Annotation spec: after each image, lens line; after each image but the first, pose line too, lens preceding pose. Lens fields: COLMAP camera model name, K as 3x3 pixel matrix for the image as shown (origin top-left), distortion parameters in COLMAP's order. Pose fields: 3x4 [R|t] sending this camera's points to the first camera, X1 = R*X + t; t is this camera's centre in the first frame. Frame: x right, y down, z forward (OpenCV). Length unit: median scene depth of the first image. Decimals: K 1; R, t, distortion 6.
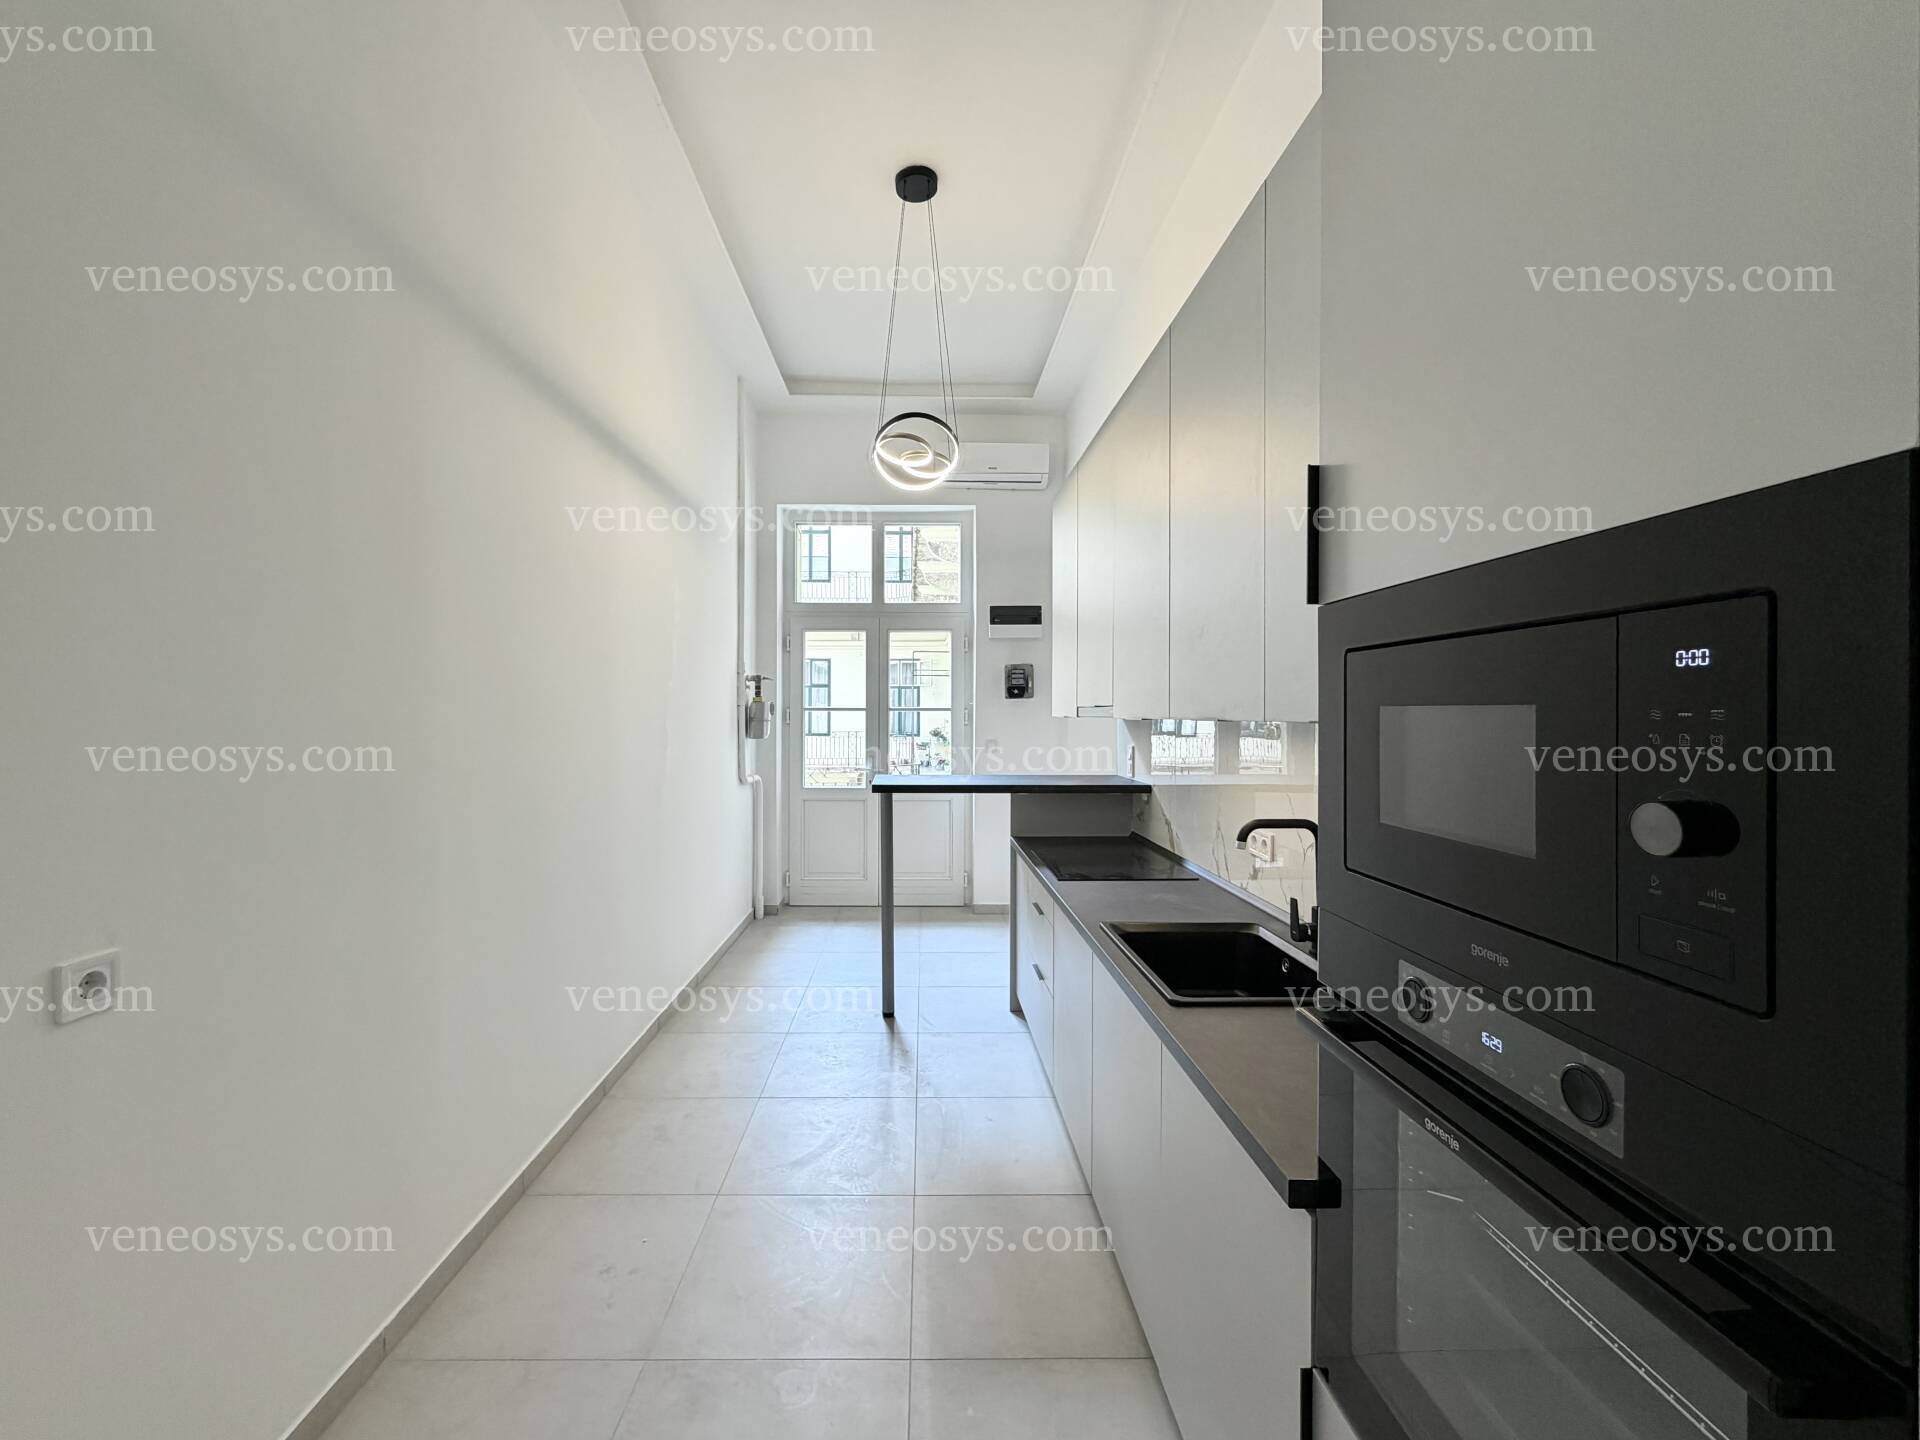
lens RADIAL K [[764.1, 0, 957.3], [0, 764.1, 715.4], [0, 0, 1]] dist [-0.000101, 0.000305]
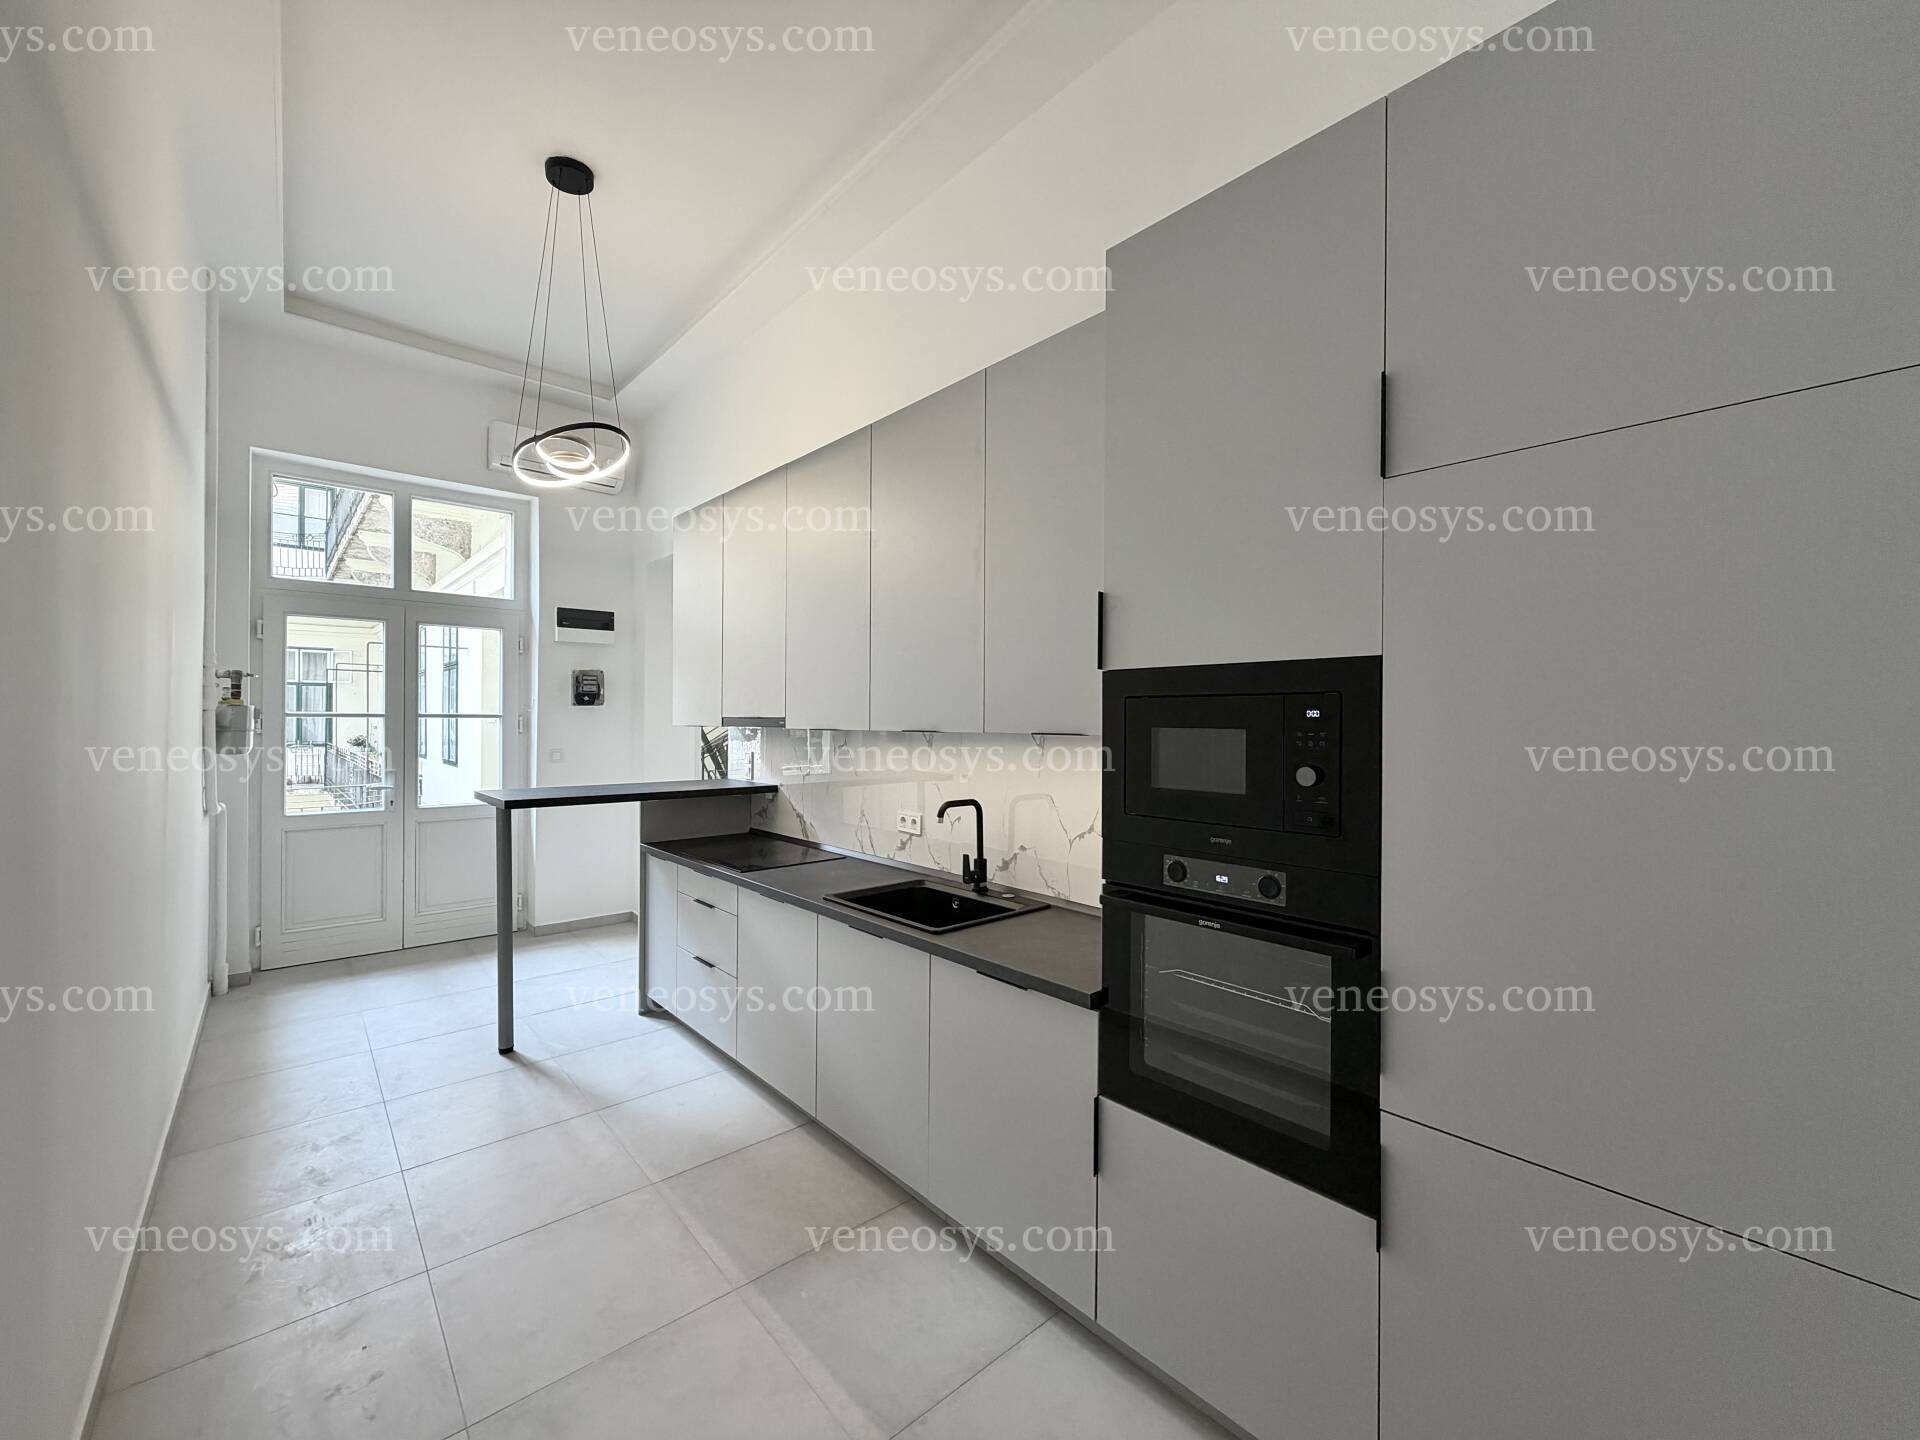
lens RADIAL K [[764.1, 0, 937.1], [0, 764.1, 722.1], [0, 0, 1]] dist [-0.000101, 0.000305]
pose [[0.763629, 0.000197, 0.645656, -0.284288], [-0.002921, 0.999991, 0.003149, -0.007708], [-0.645649, -0.004291, 0.763622, -0.034828]]
